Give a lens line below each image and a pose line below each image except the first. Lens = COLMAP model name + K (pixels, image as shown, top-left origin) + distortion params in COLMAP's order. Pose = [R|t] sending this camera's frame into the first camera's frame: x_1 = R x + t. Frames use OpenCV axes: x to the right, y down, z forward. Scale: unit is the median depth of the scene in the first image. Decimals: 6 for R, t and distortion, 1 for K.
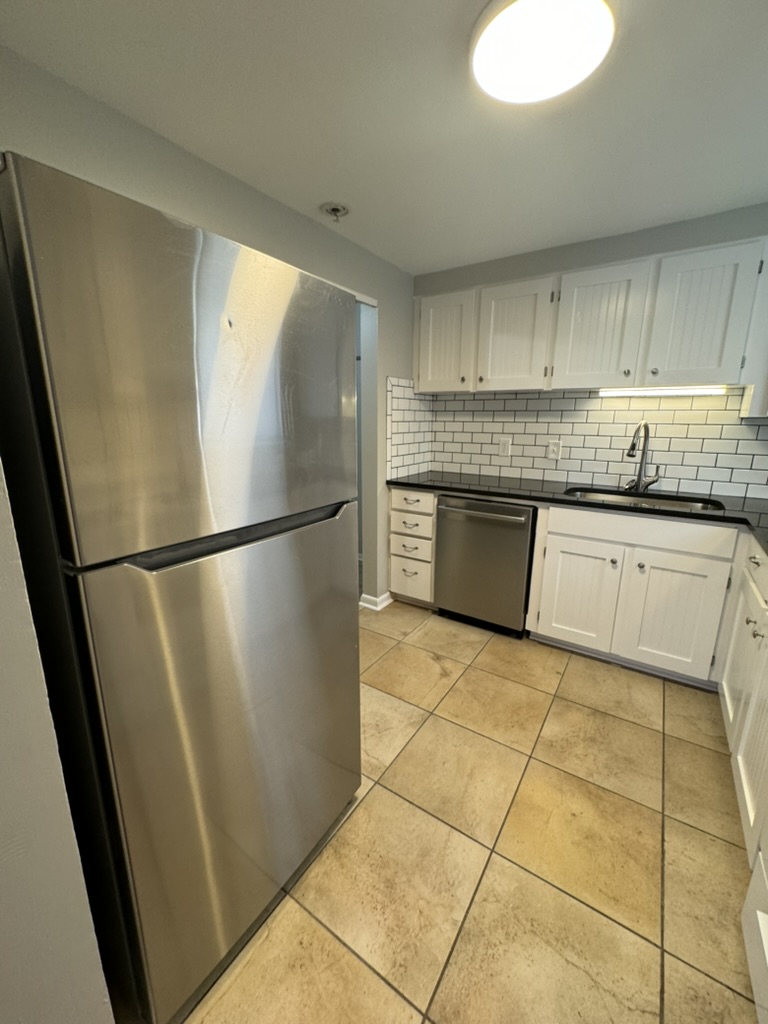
lens RADIAL K [[408.9, 0, 383.8], [0, 408.9, 509.4], [0, 0, 1]] dist [-0.003275, 0.000367]
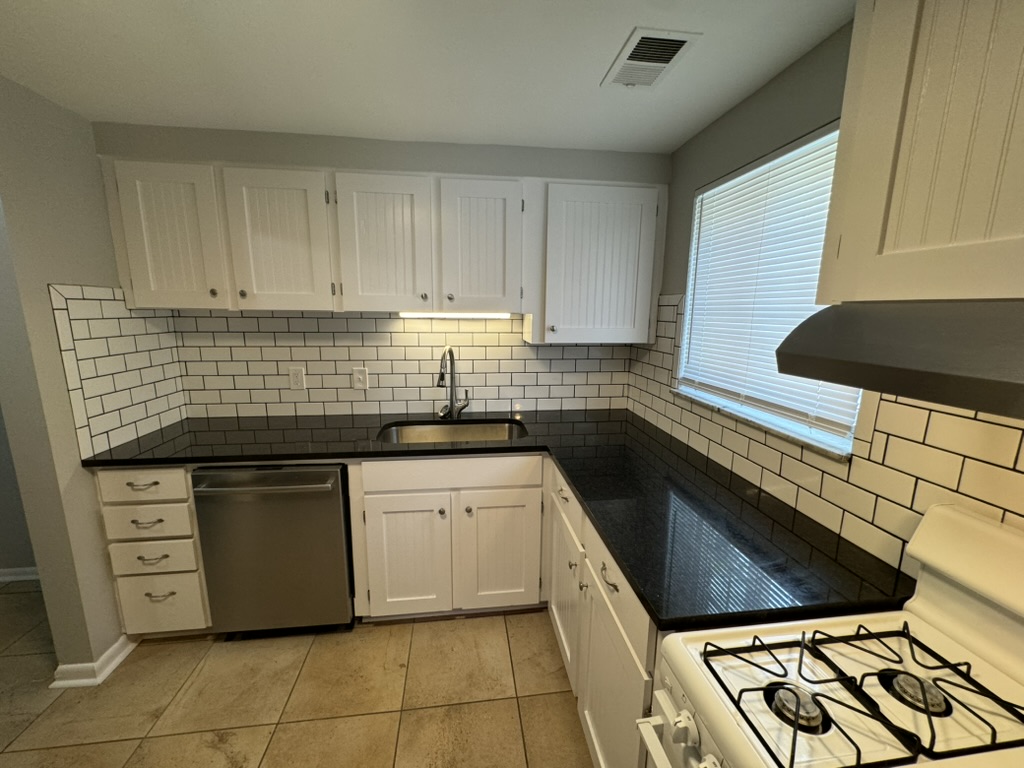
lens RADIAL K [[408.9, 0, 510.1], [0, 408.9, 384.2], [0, 0, 1]] dist [-0.003275, 0.000367]
pose [[0.753105, -0.116124, 0.647570, 0.119995], [0.140172, 0.990021, 0.014518, -0.118120], [-0.642794, 0.079838, 0.761867, 0.188773]]
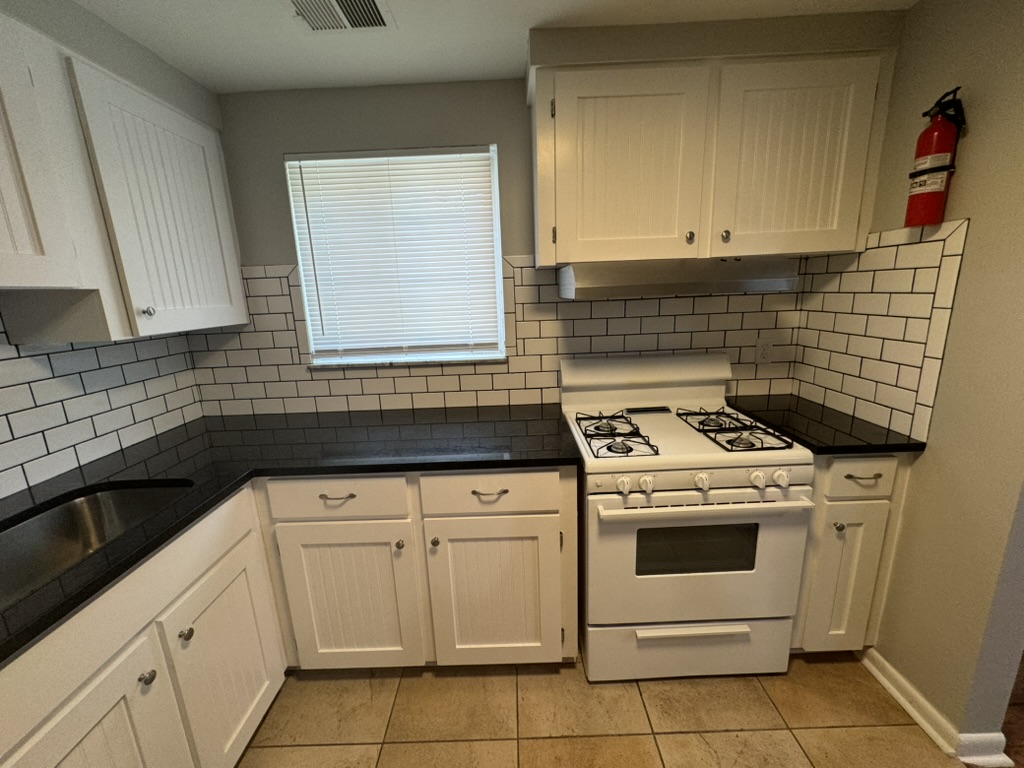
lens RADIAL K [[408.9, 0, 511.8], [0, 408.9, 382.9], [0, 0, 1]] dist [-0.003275, 0.000367]
pose [[-0.556321, -0.167588, 0.813892, 0.015951], [0.218087, 0.915672, 0.337615, -0.215196], [-0.801838, 0.365321, -0.472859, 0.773290]]
